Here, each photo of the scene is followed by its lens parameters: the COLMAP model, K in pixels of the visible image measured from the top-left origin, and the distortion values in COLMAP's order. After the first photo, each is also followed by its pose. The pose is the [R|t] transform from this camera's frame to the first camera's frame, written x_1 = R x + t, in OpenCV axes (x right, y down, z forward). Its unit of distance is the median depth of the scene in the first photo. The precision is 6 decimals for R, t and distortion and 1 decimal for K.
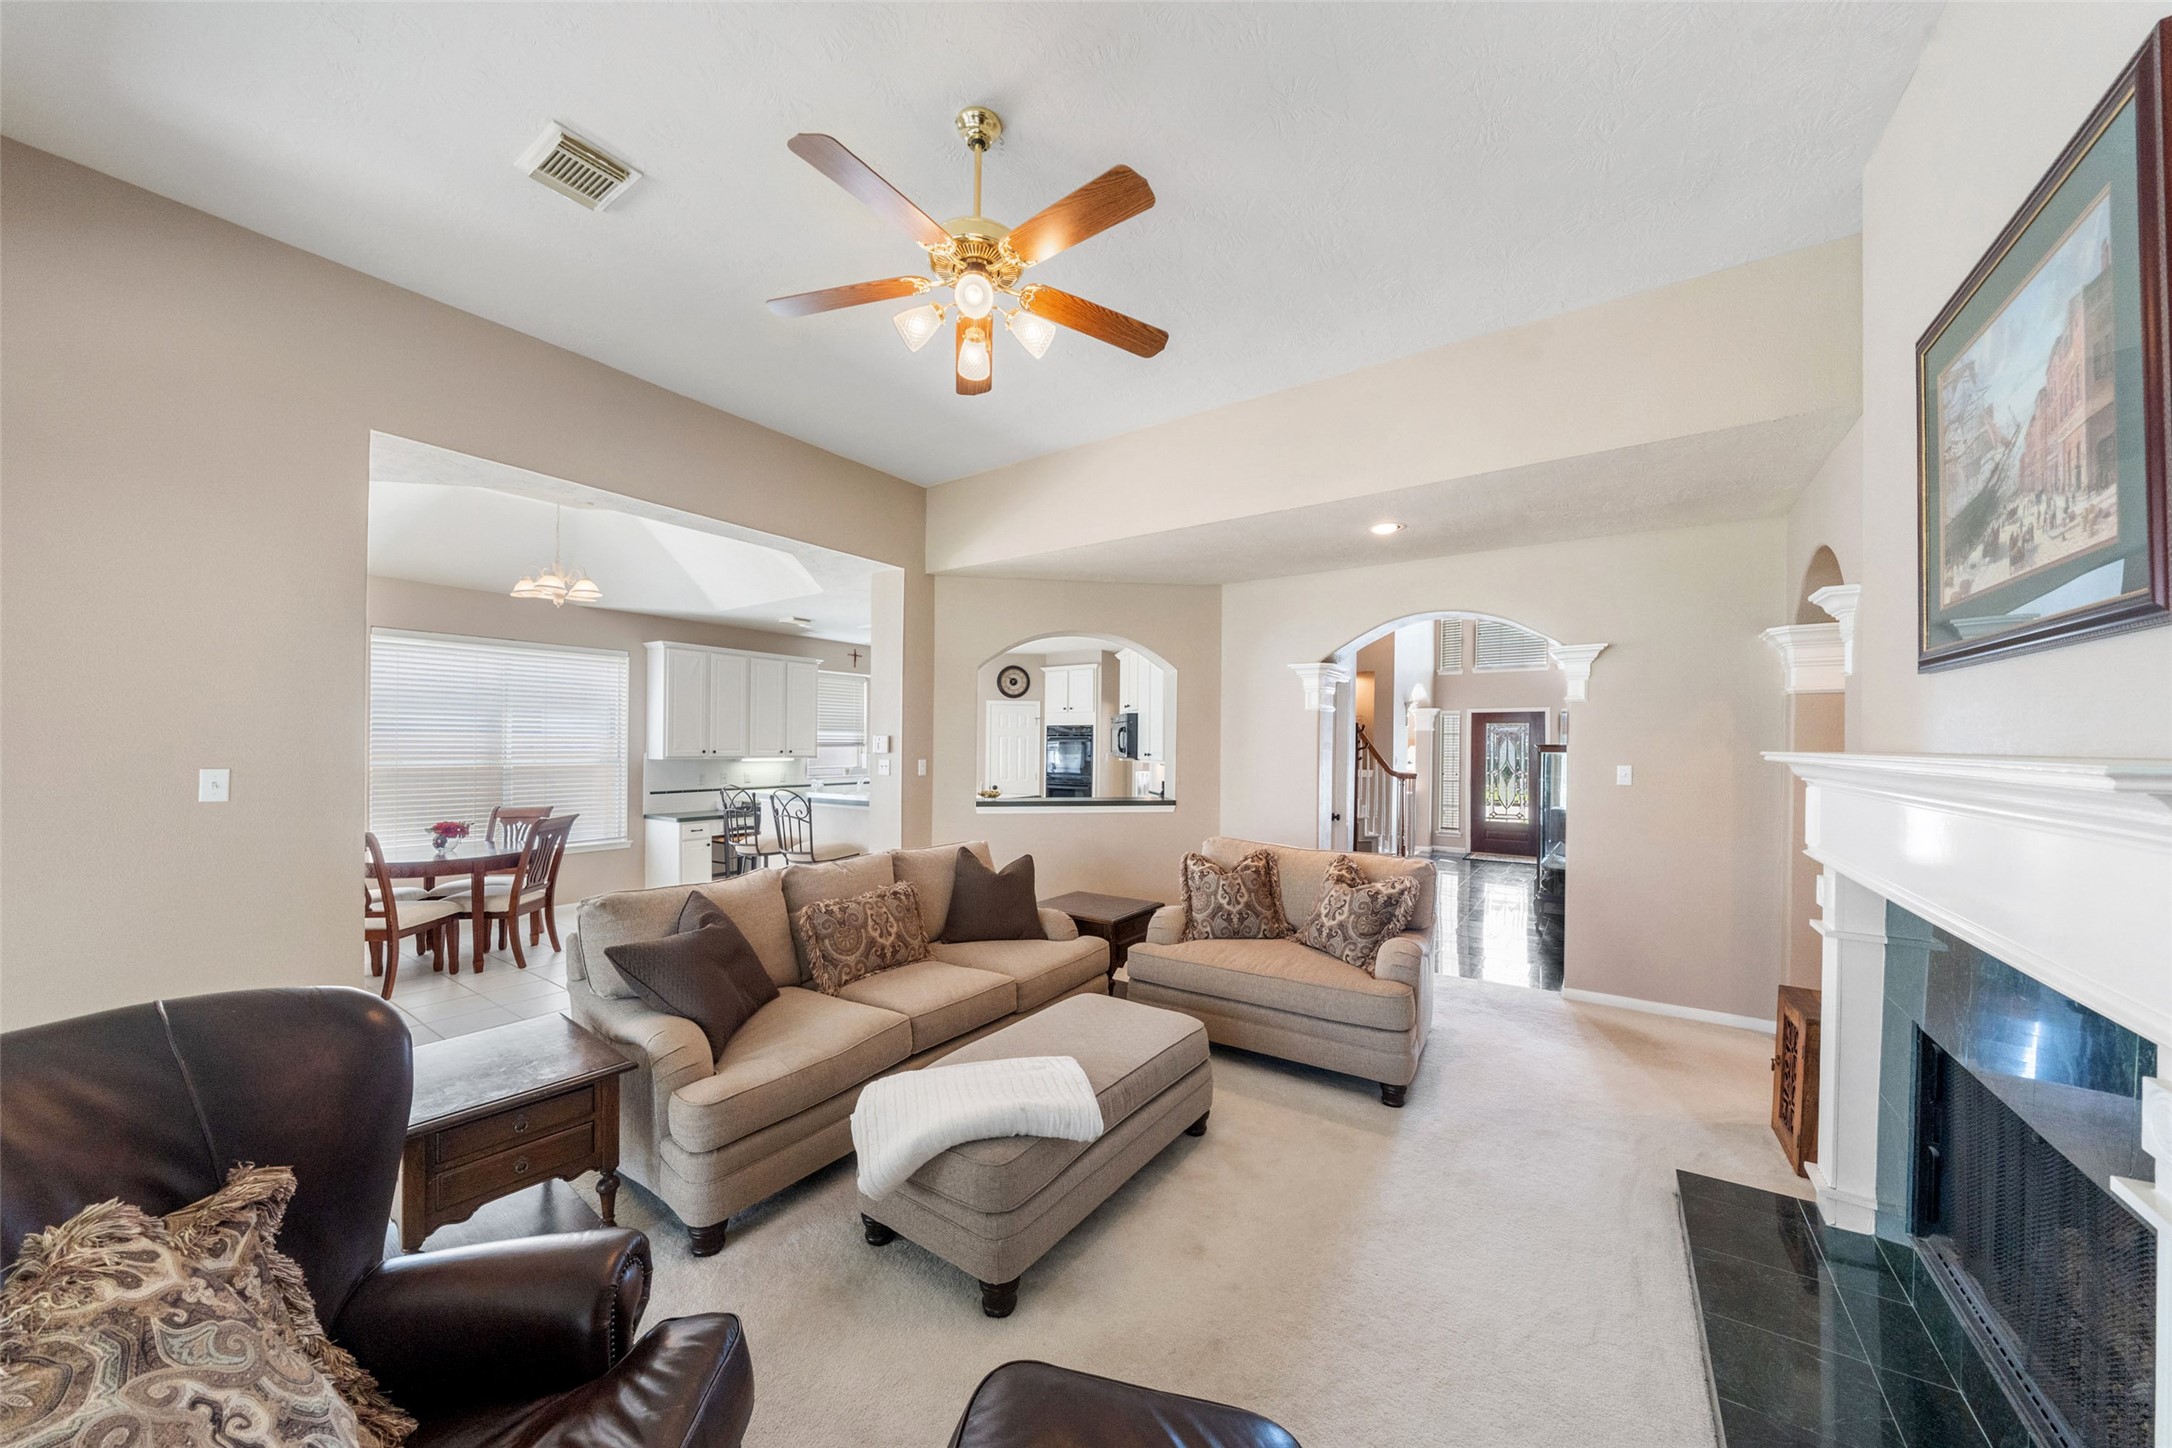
lens RADIAL K [[747.2, 0, 1080.2], [0, 747.2, 736.7], [0, 0, 1]] dist [-0.005815, 0.000341]
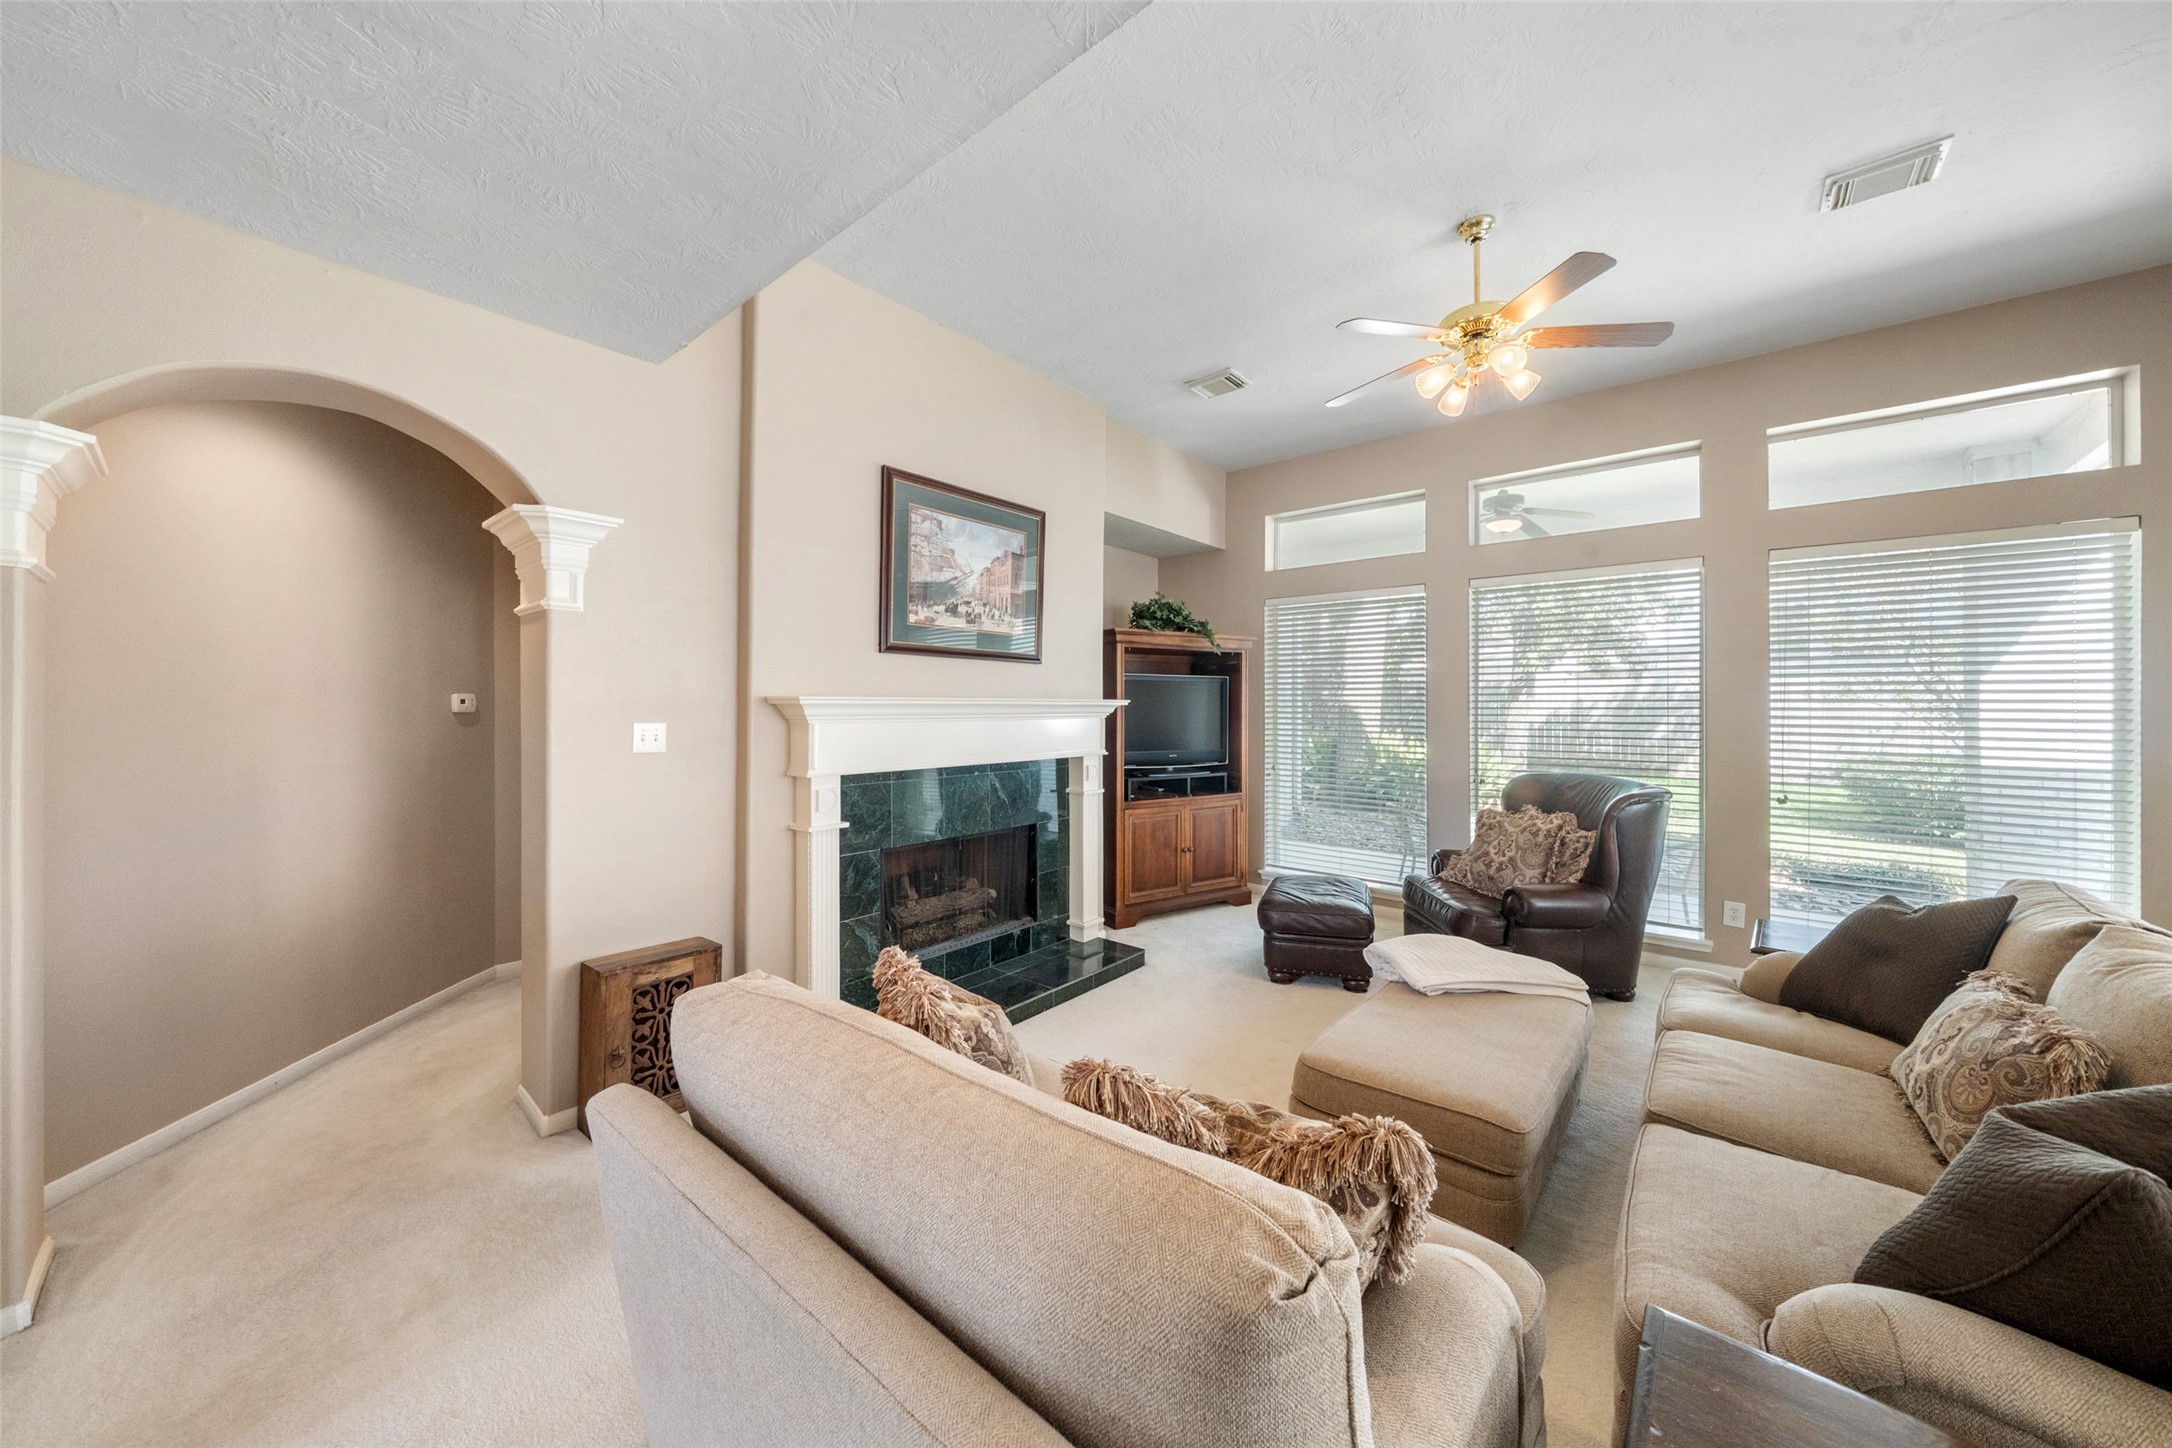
lens RADIAL K [[747.2, 0, 1081.0], [0, 747.2, 708.4], [0, 0, 1]] dist [-0.005815, 0.000341]
pose [[-0.995543, -0.007665, 0.093992, 0.156828], [-0.008297, 0.999945, -0.006338, 0.017728], [-0.093939, -0.007089, -0.995553, 0.869281]]
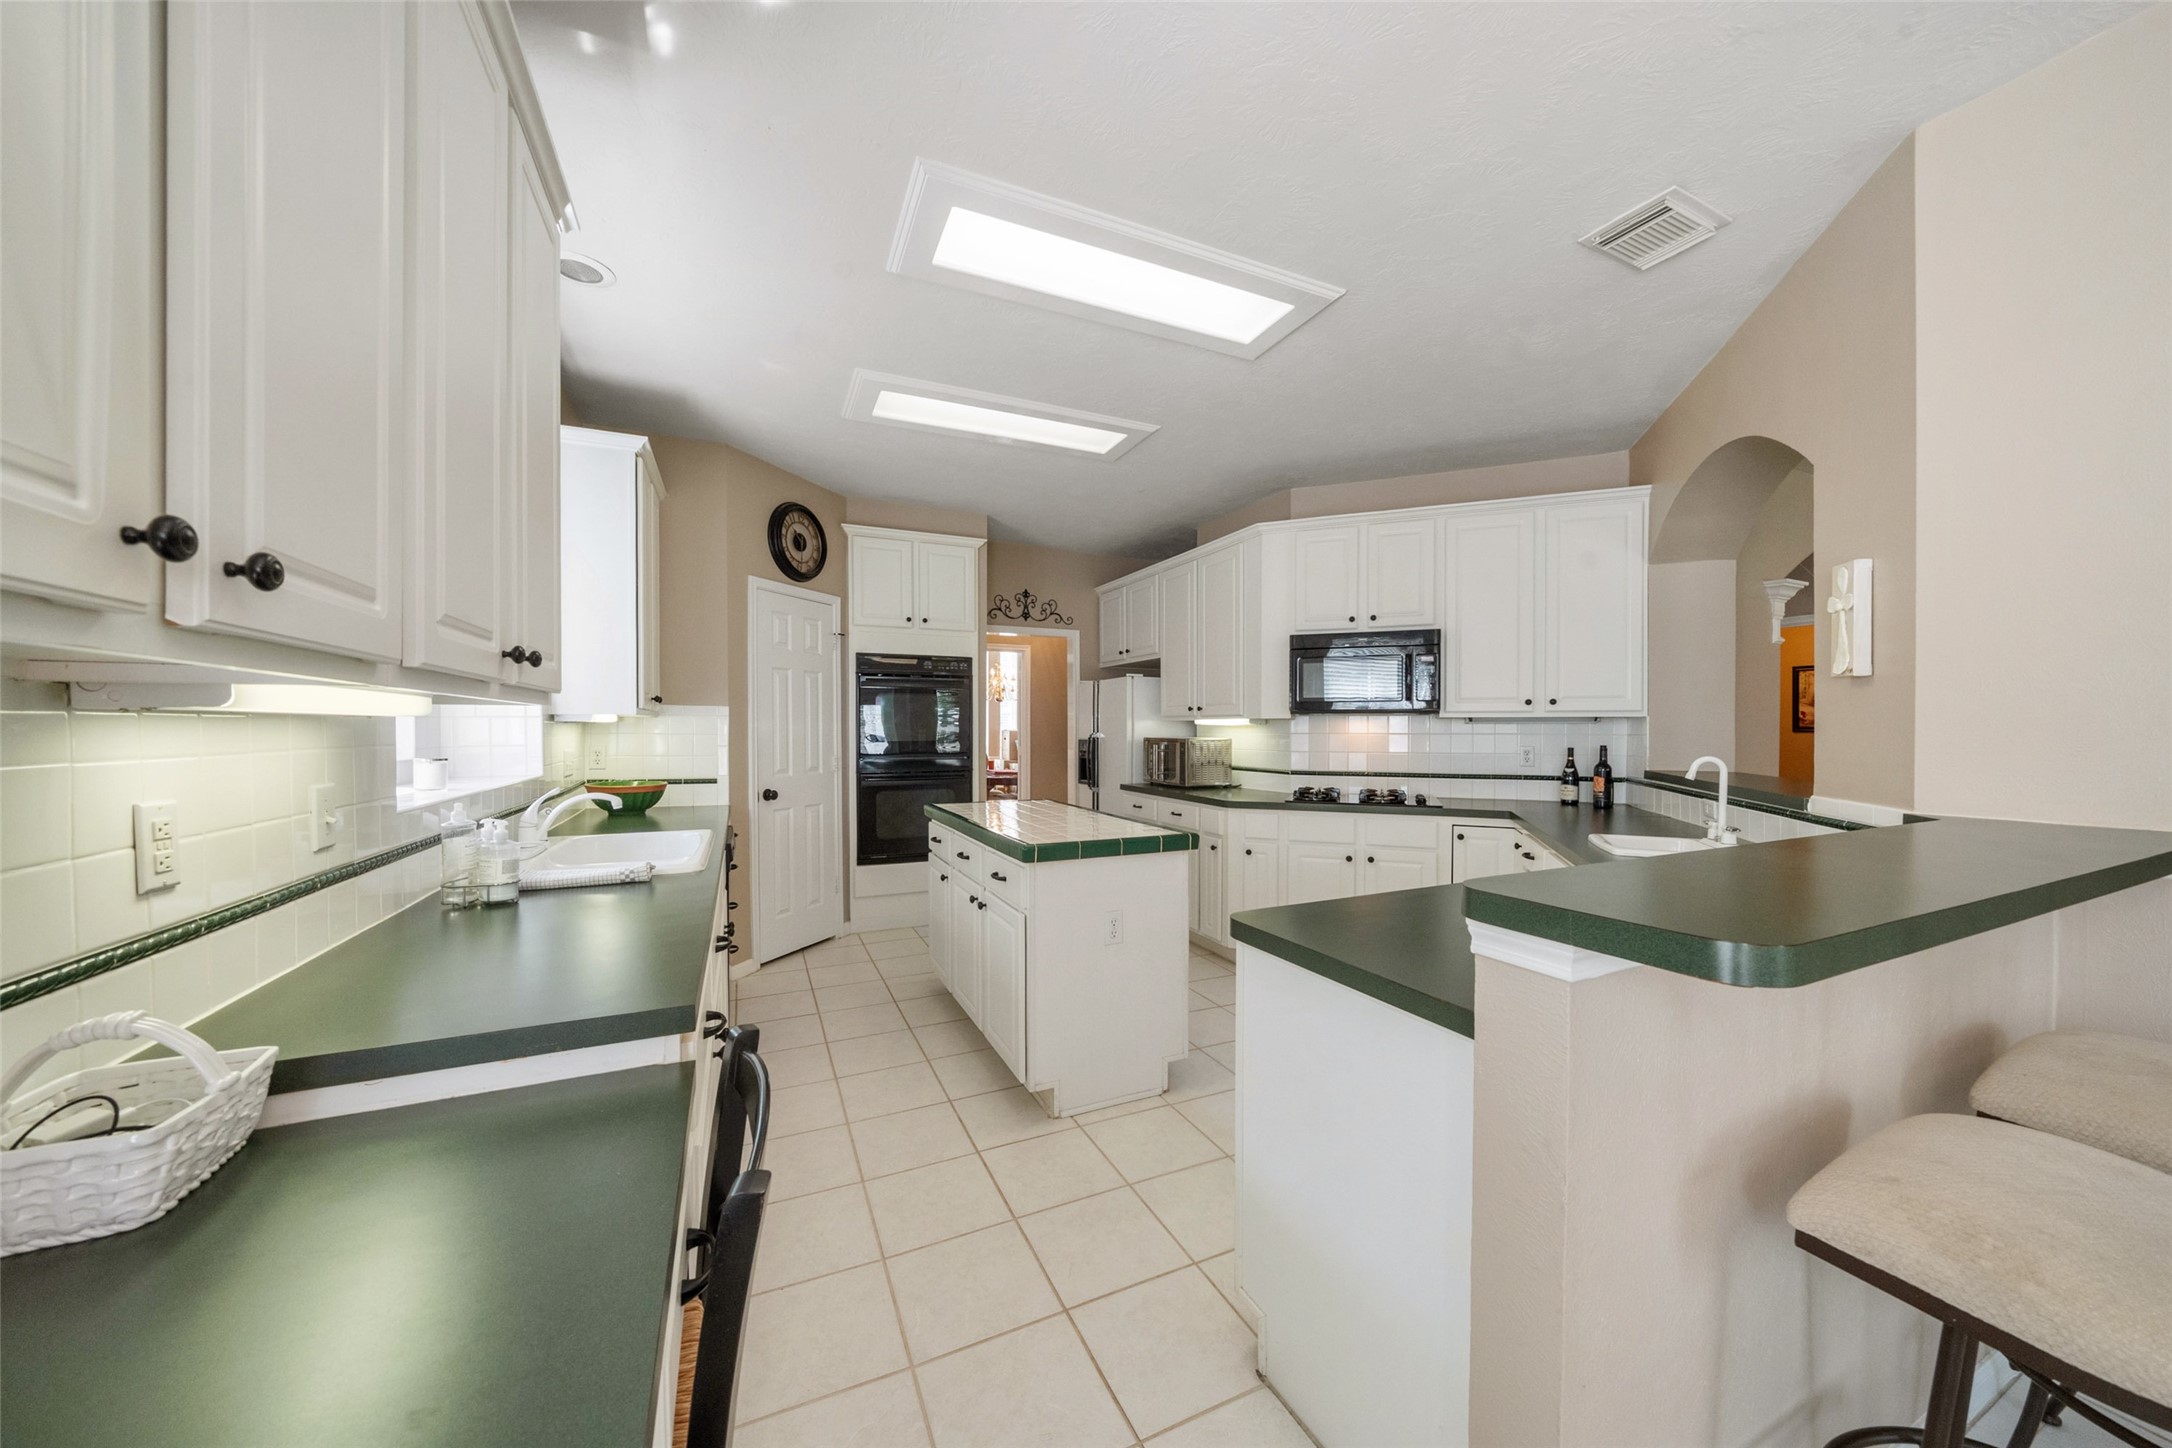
lens RADIAL K [[747.2, 0, 1078.4], [0, 747.2, 729.6], [0, 0, 1]] dist [-0.005815, 0.000341]
pose [[0.511254, -0.012877, 0.859333, -0.634781], [-0.007844, 0.999776, 0.019649, 0.039717], [-0.859394, -0.016786, 0.511038, 1.100857]]
